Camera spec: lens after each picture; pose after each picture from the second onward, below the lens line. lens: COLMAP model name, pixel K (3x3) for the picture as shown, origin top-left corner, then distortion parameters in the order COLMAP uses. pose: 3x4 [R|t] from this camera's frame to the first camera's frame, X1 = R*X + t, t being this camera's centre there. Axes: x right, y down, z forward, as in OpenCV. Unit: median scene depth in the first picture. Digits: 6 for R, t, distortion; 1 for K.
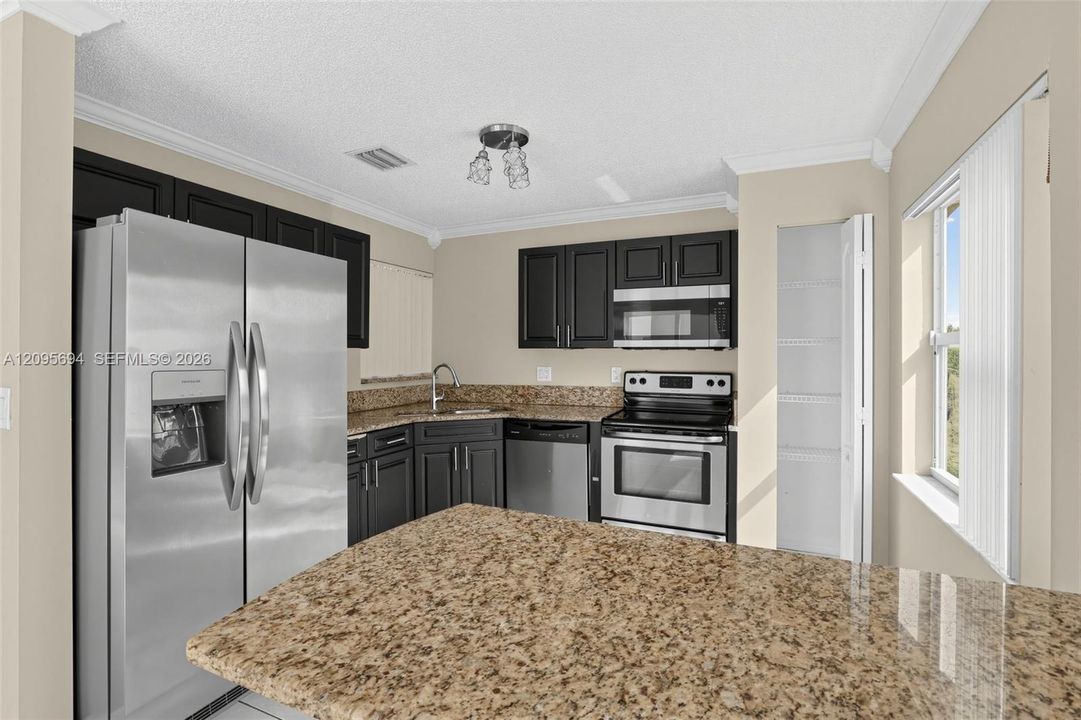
lens RADIAL K [[492.6, 0, 540.5], [0, 492.6, 349.9], [0, 0, 1]] dist [-0.020100, 0.000492]
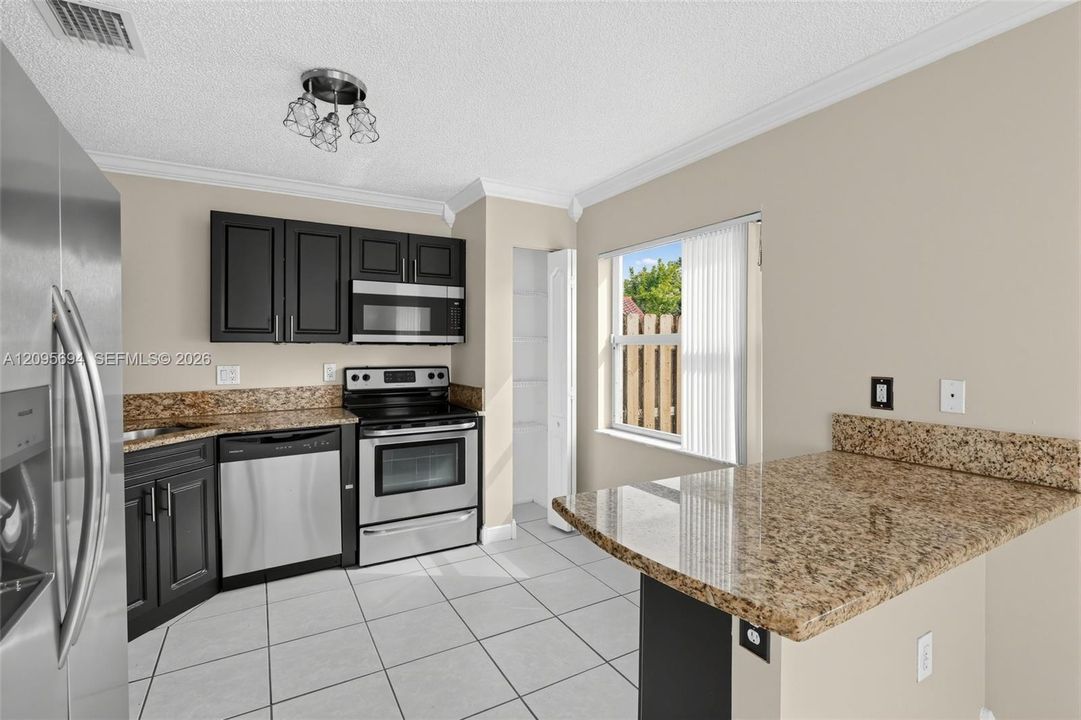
lens RADIAL K [[492.6, 0, 540.5], [0, 492.6, 349.9], [0, 0, 1]] dist [-0.020100, 0.000492]
pose [[0.594145, -0.002960, 0.804352, -0.405133], [-0.005809, 0.999951, 0.007971, 0.000018], [-0.804337, -0.009408, 0.594099, 0.176165]]
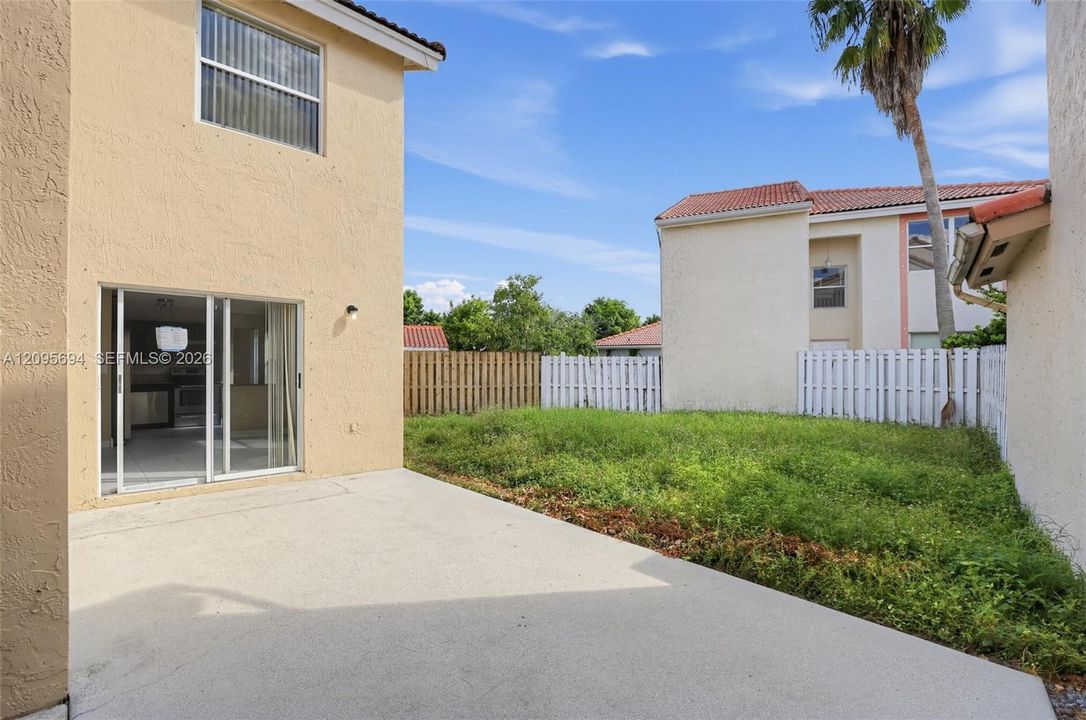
lens RADIAL K [[494.9, 0, 543.0], [0, 494.9, 349.8], [0, 0, 1]] dist [-0.020100, 0.000492]
pose [[0.372890, 0.034172, 0.927246, -1.813693], [0.001730, 0.999294, -0.037523, 0.054160], [-0.927874, 0.015596, 0.372567, -2.219335]]
